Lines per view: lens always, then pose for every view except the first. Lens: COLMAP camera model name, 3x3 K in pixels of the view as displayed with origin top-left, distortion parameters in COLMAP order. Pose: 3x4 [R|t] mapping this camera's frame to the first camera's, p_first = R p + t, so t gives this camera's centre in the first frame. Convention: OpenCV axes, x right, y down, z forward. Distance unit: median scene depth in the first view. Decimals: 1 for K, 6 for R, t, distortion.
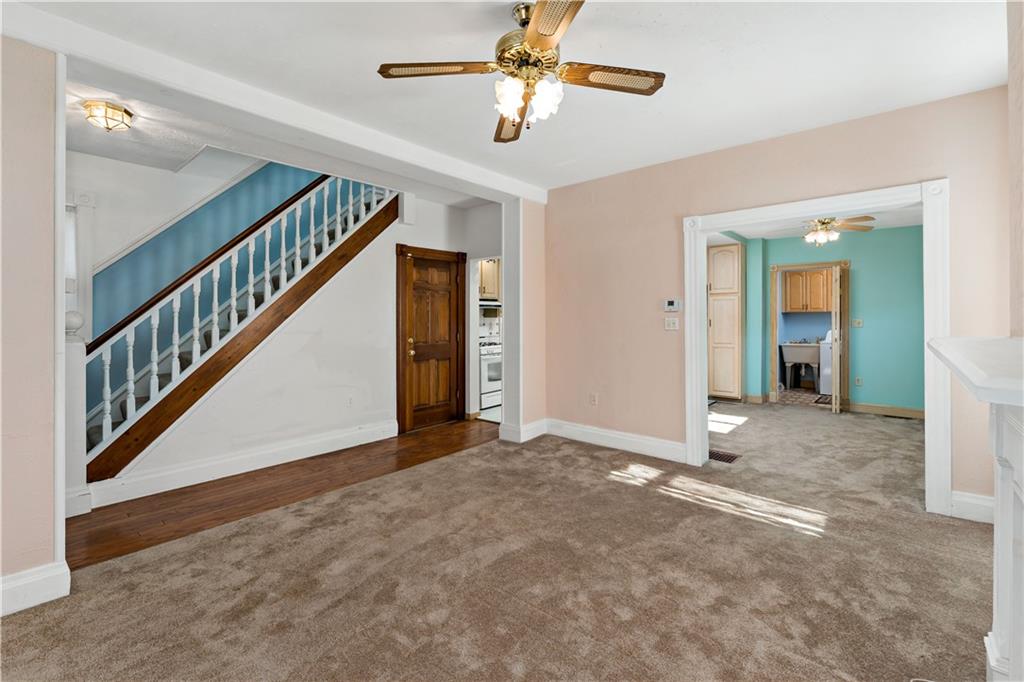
lens RADIAL K [[440.2, 0, 512.9], [0, 440.2, 322.8], [0, 0, 1]] dist [-0.002681, -0.000054]
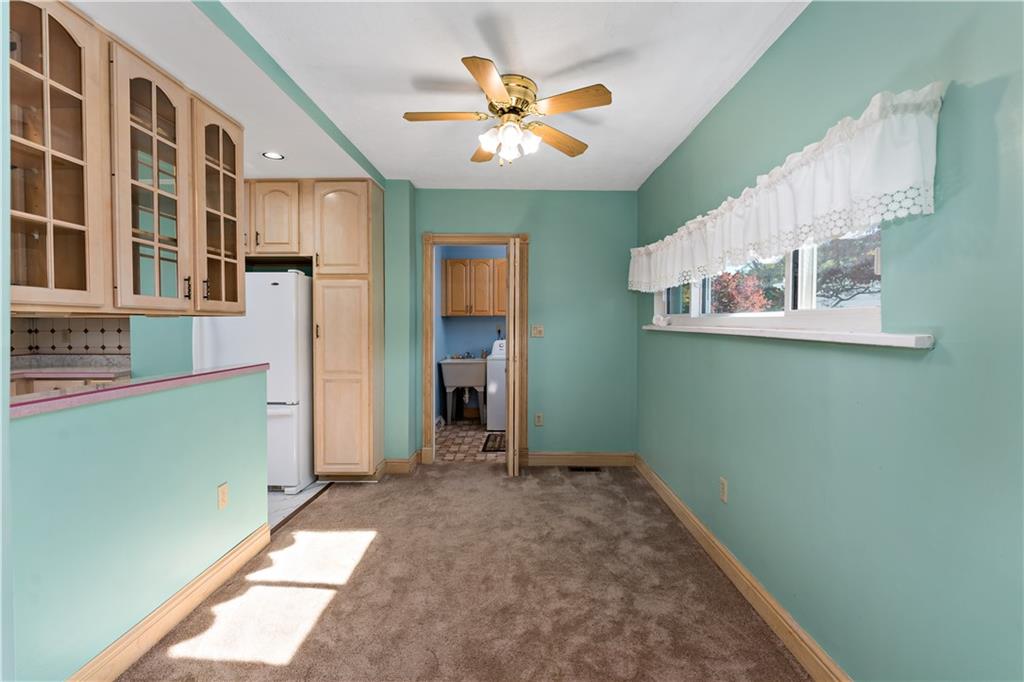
lens RADIAL K [[441.3, 0, 511.5], [0, 441.3, 326.6], [0, 0, 1]] dist [-0.002867, 0.000383]
pose [[0.765387, 0.003195, 0.643562, 0.270460], [-0.001068, 0.999993, -0.003695, -0.004307], [-0.643569, 0.002141, 0.765385, 0.431335]]
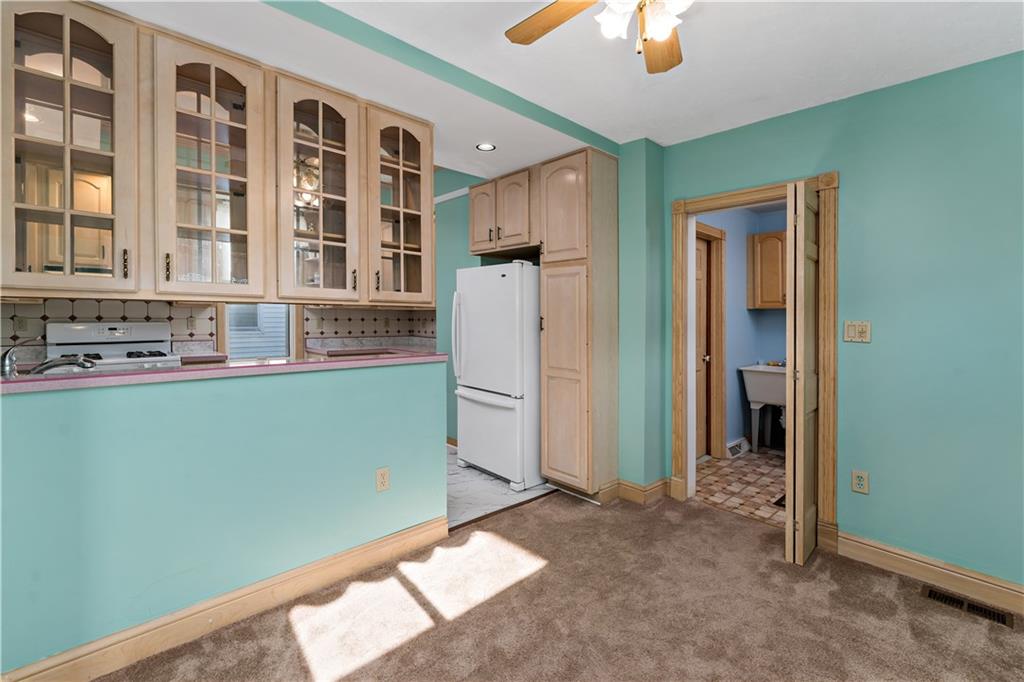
lens RADIAL K [[436.0, 0, 514.7], [0, 436.0, 314.6], [0, 0, 1]] dist [-0.006855, 0.000521]
pose [[0.994339, 0.018009, -0.104715, 0.427270], [-0.019459, 0.999728, -0.012845, -0.003742], [0.104455, 0.014809, 0.994419, 0.485815]]
